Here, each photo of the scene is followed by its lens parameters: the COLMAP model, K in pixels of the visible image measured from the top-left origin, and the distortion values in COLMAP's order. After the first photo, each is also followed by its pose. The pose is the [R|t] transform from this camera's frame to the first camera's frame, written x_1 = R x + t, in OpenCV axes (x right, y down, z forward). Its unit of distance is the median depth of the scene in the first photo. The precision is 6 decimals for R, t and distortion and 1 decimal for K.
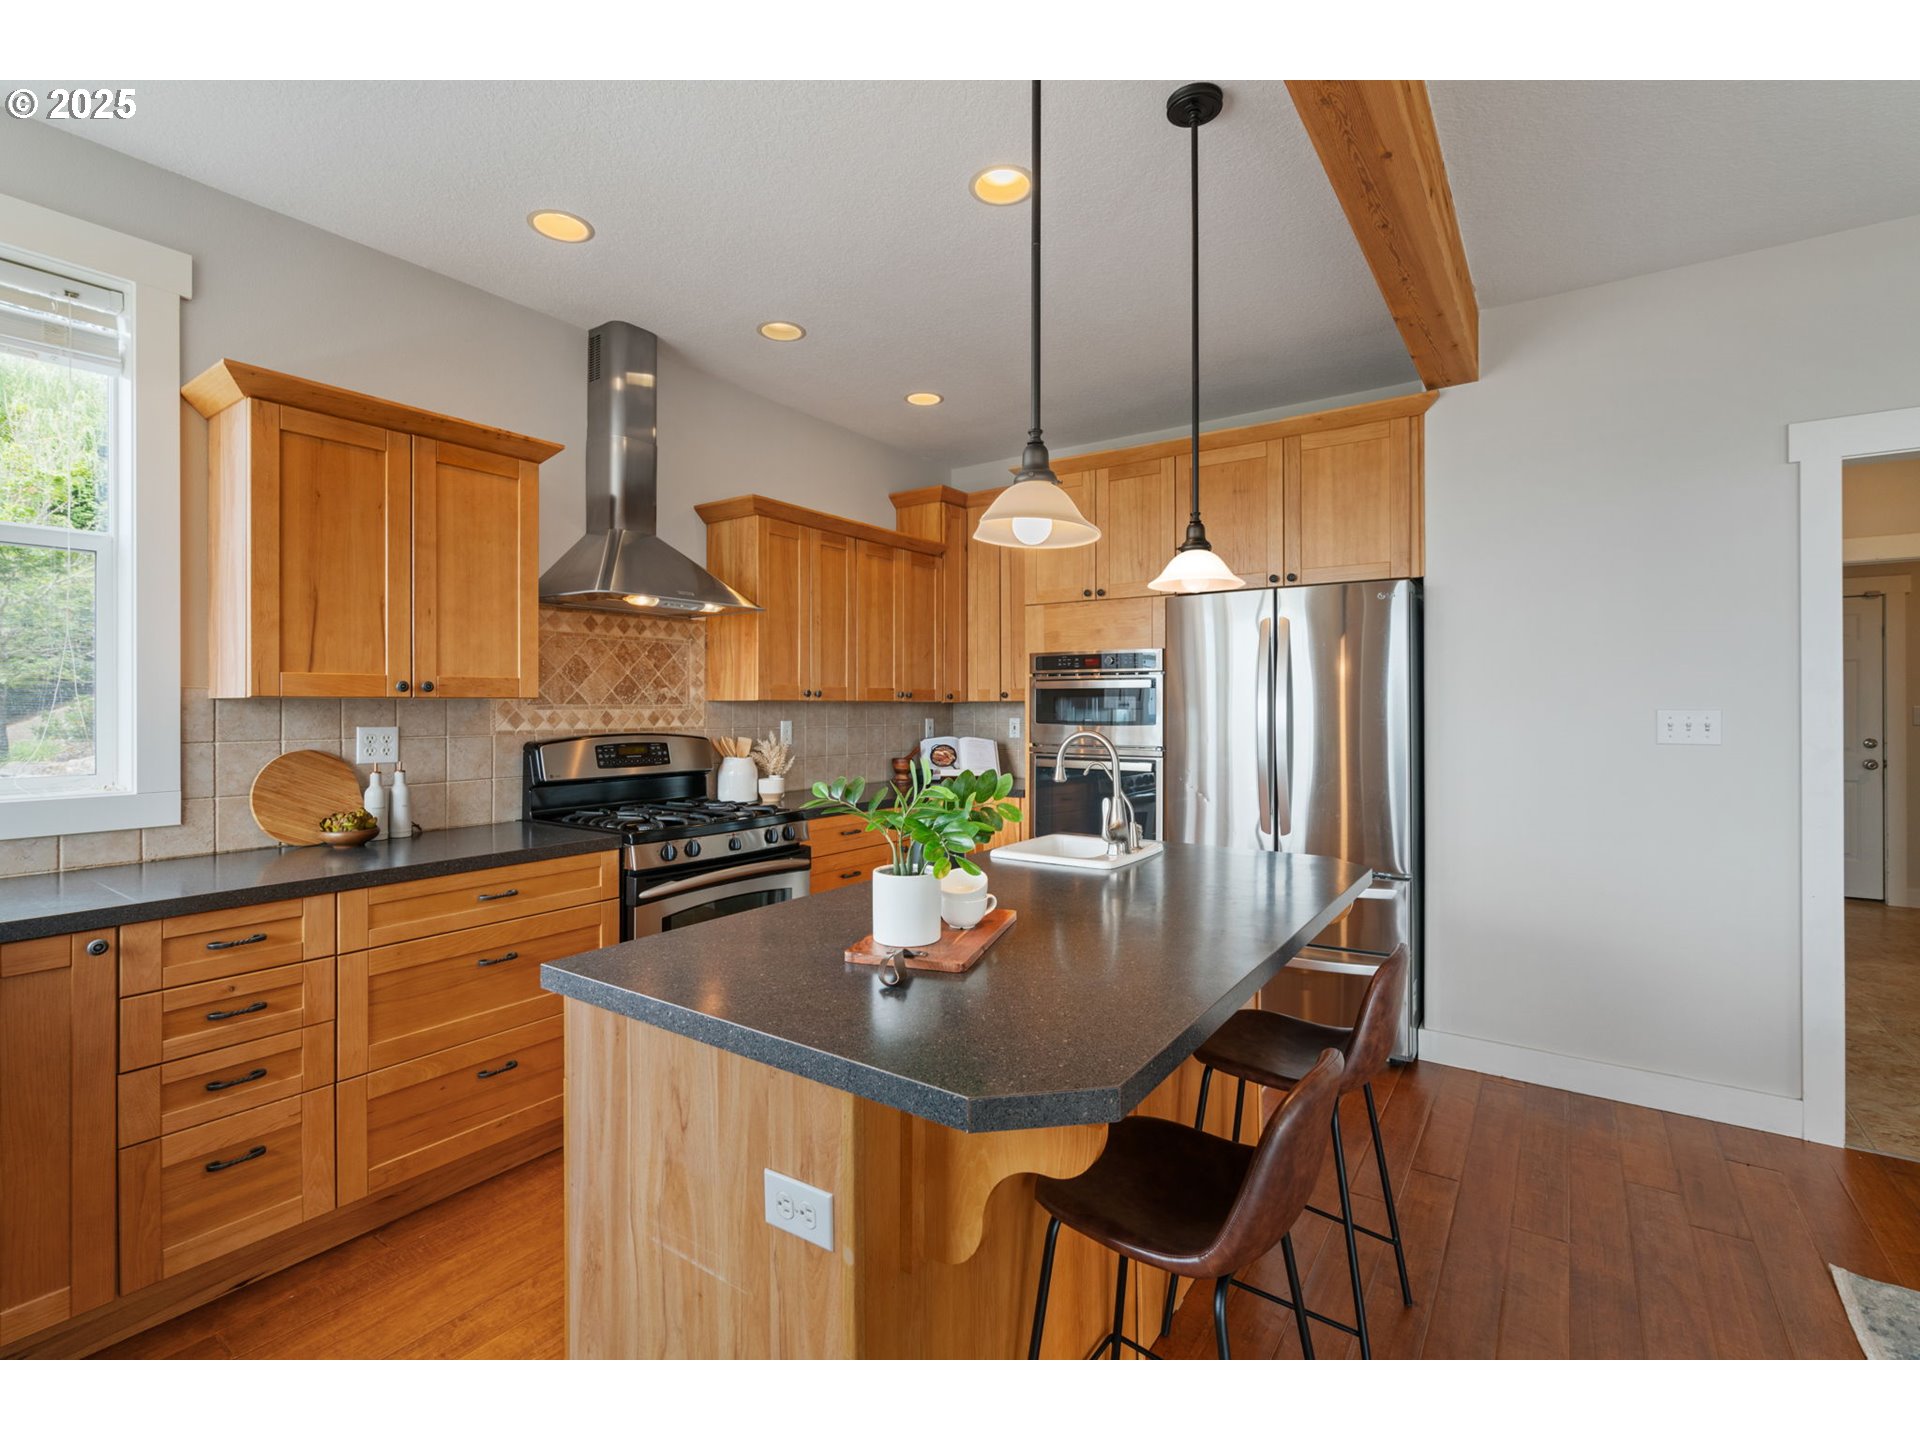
lens RADIAL K [[869.6, 0, 959.5], [0, 869.6, 708.3], [0, 0, 1]] dist [0.001211, 0.002079]
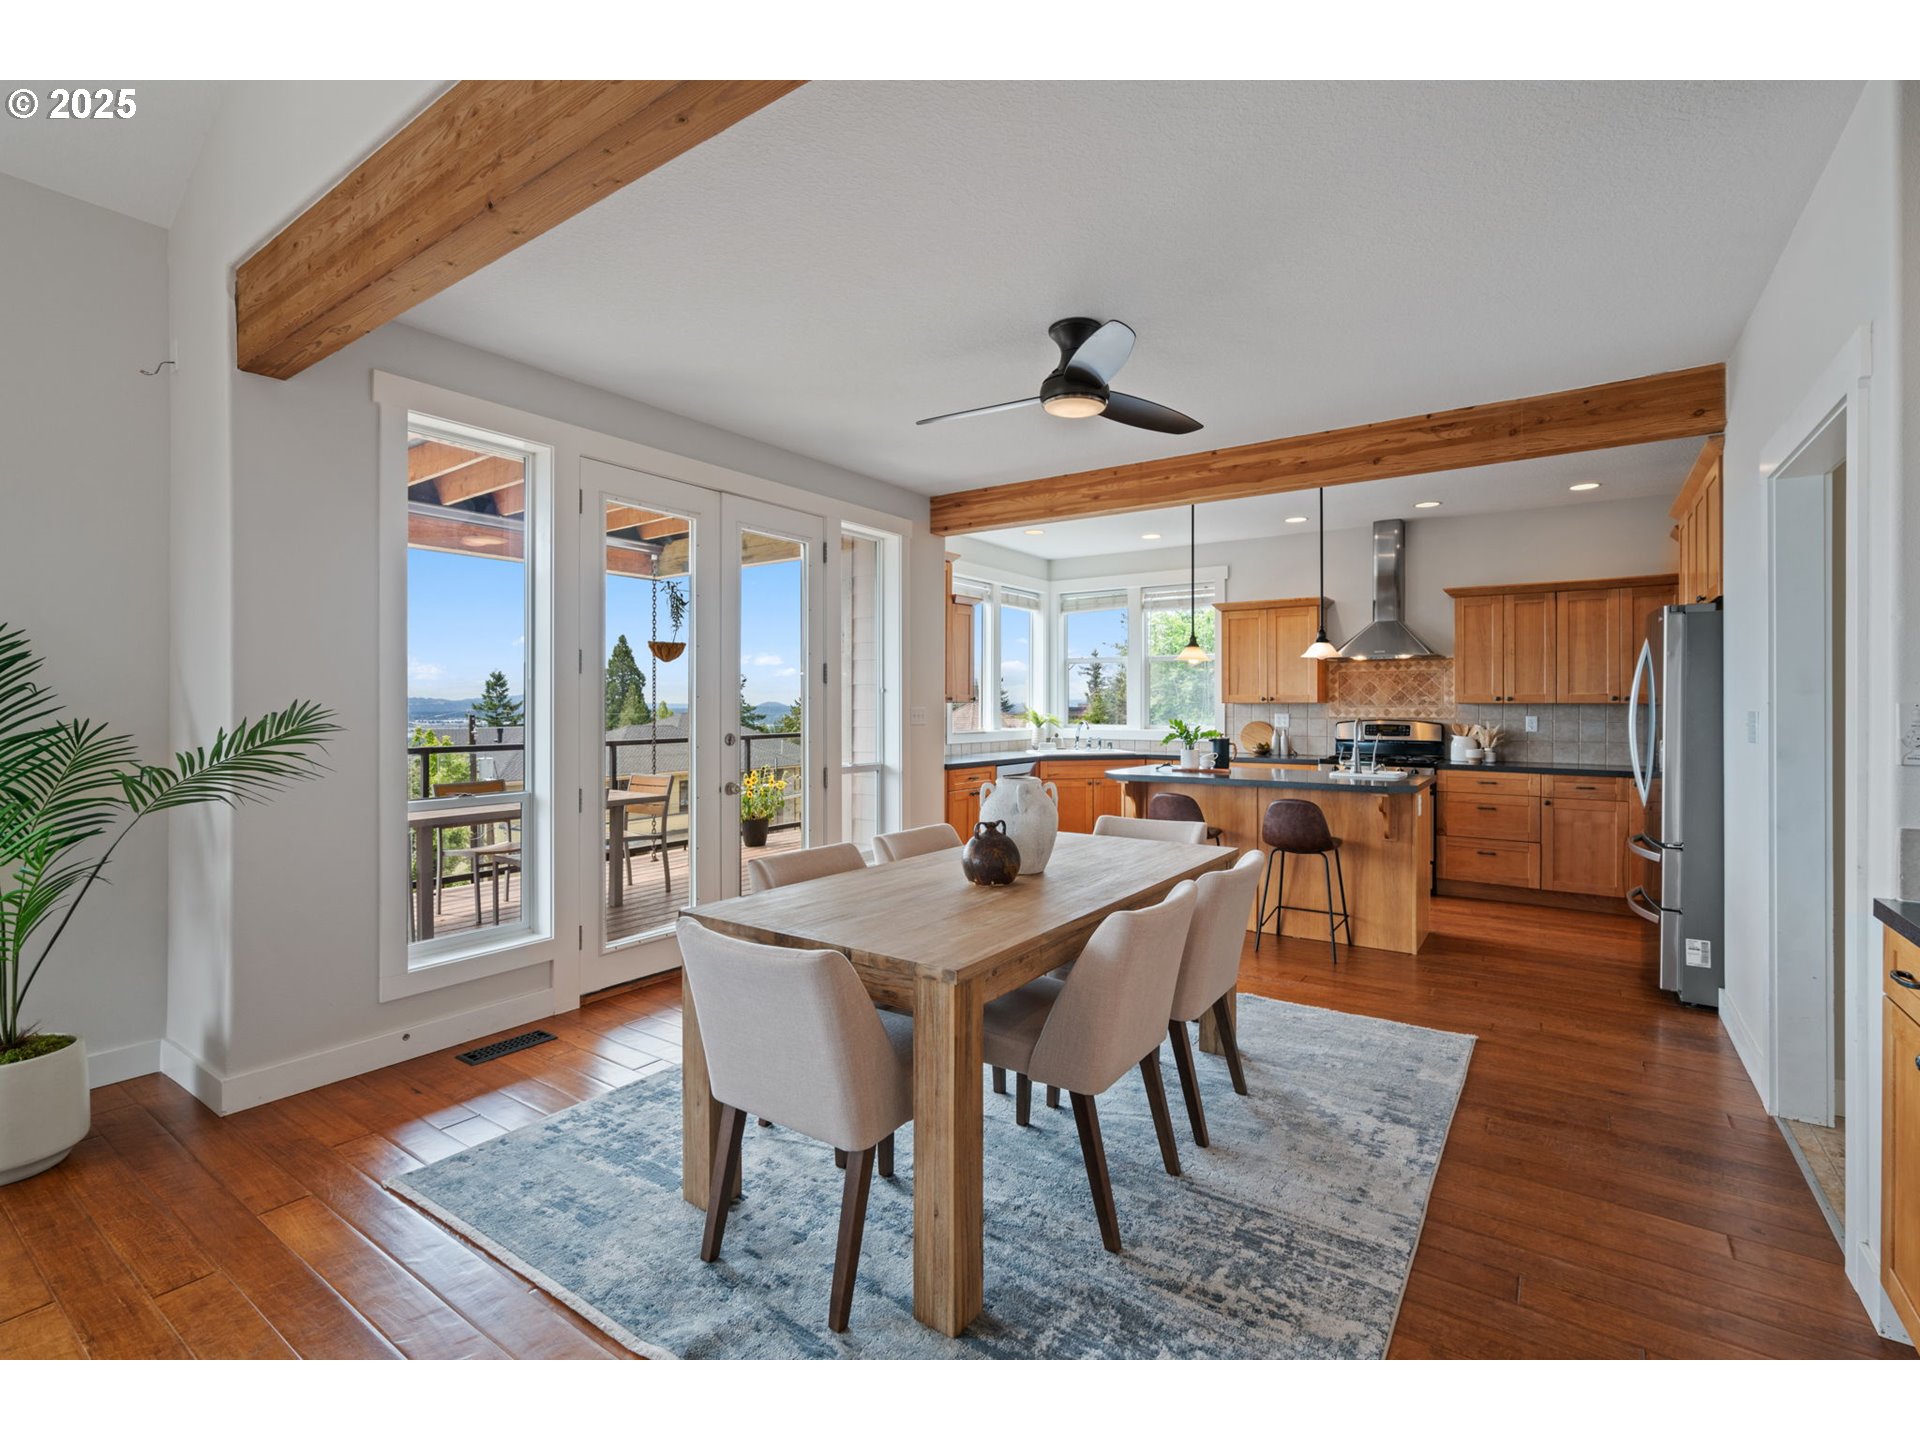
lens RADIAL K [[869.6, 0, 954.2], [0, 869.6, 709.8], [0, 0, 1]] dist [0.001211, 0.002079]
pose [[-0.001181, 0.002341, -0.999997, 1.558029], [-0.012630, 0.999917, 0.002356, 0.013474], [0.999920, 0.012632, -0.001151, -0.009164]]
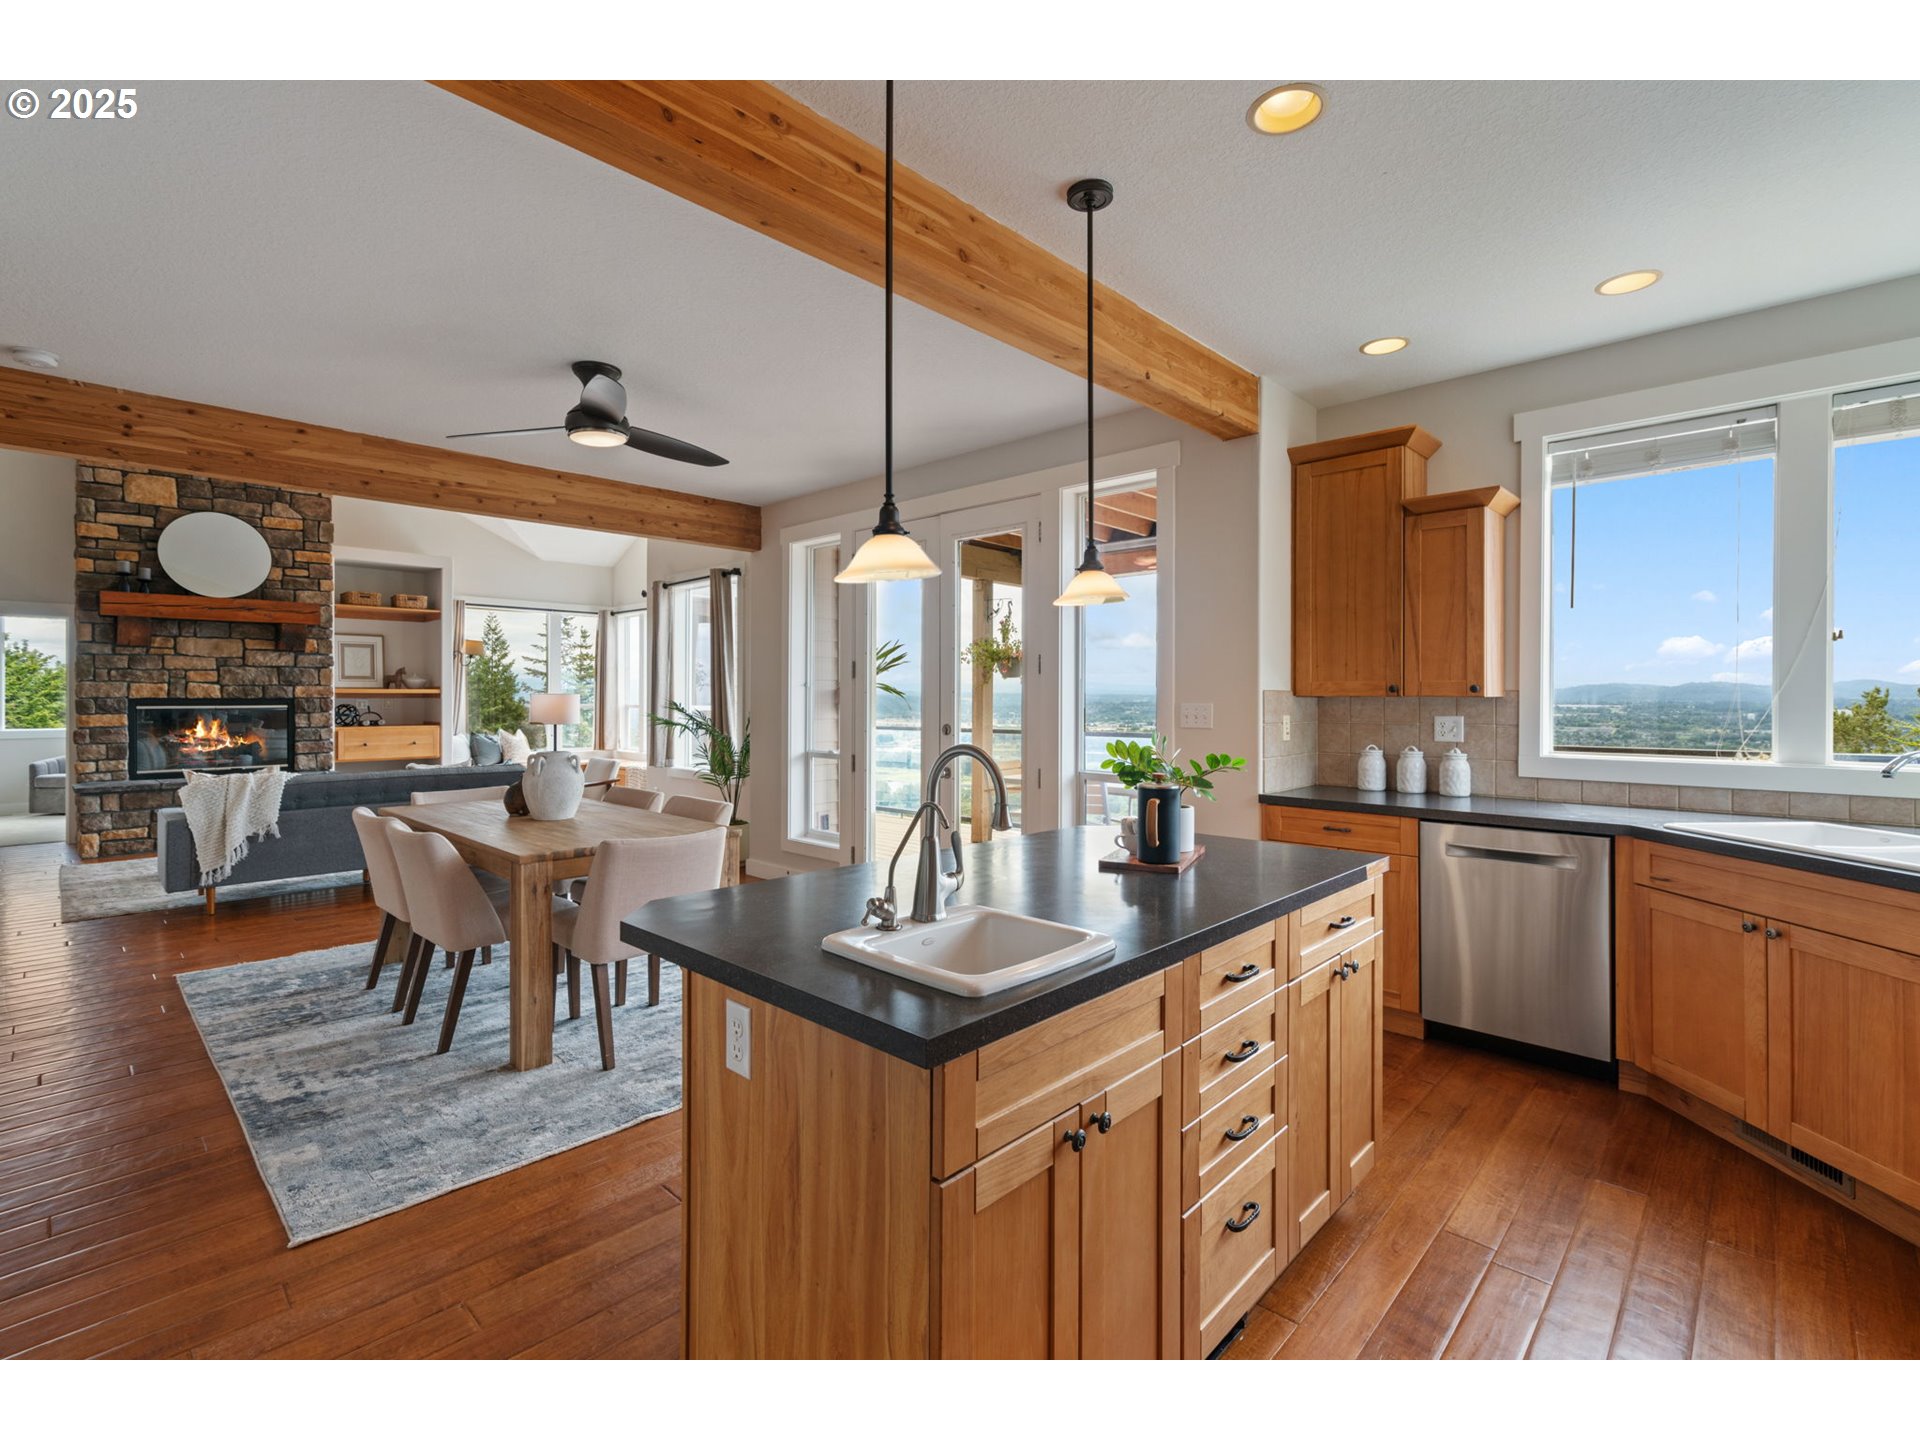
lens RADIAL K [[869.6, 0, 956.0], [0, 869.6, 708.3], [0, 0, 1]] dist [0.001211, 0.002079]
pose [[-0.988290, -0.001385, 0.152579, -2.254287], [0.001799, 0.999784, 0.020725, -0.019385], [-0.152575, 0.020757, -0.988074, 2.759895]]
